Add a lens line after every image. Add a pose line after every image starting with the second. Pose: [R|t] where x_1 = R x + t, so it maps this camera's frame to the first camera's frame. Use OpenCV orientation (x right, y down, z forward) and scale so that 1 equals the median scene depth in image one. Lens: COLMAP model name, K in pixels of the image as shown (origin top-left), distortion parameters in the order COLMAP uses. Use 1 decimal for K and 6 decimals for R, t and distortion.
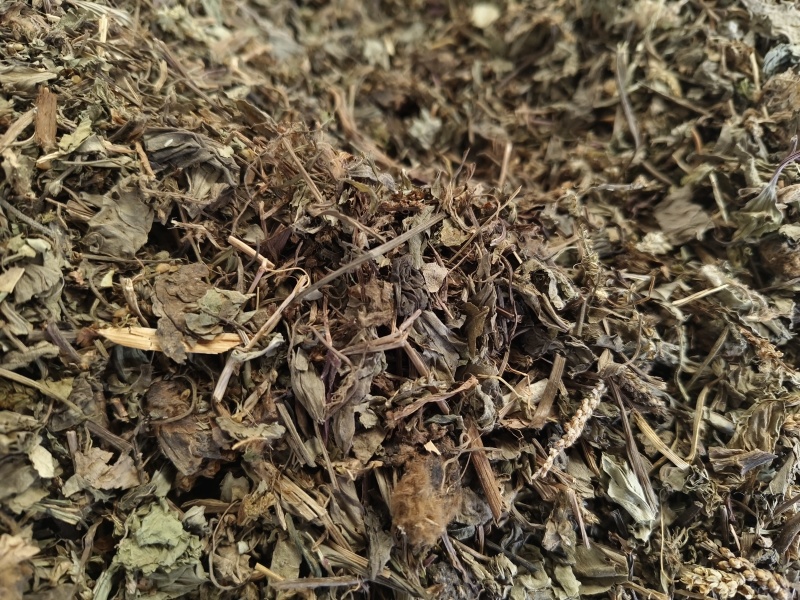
lens RADIAL K [[537.4, 0, 398.4], [0, 537.4, 307.3], [0, 0, 1]] dist [0.012122, 0.003315]
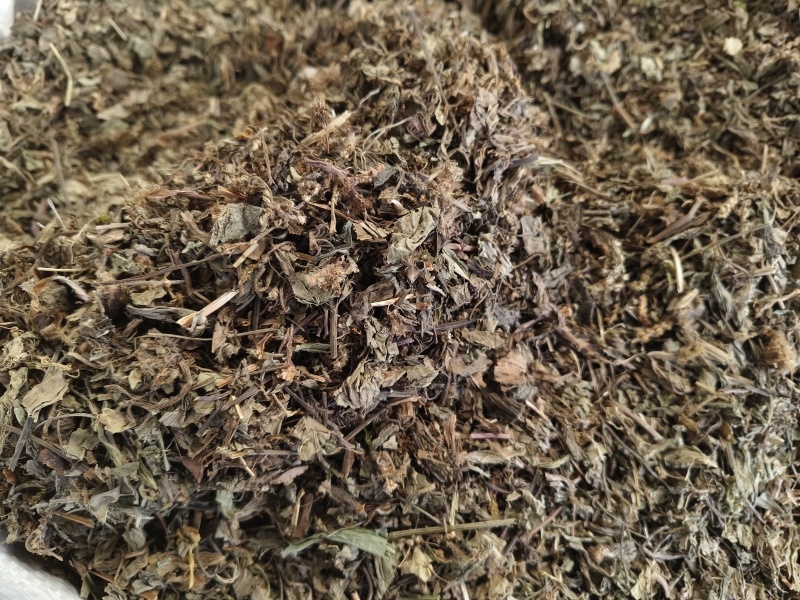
lens RADIAL K [[537.4, 0, 395.1], [0, 537.4, 302.9], [0, 0, 1]] dist [0.012122, 0.003315]
pose [[0.996399, -0.005208, 0.084631, -0.944835], [-0.006621, 0.990286, 0.138888, -0.052565], [-0.084533, -0.138948, 0.986685, -0.502225]]
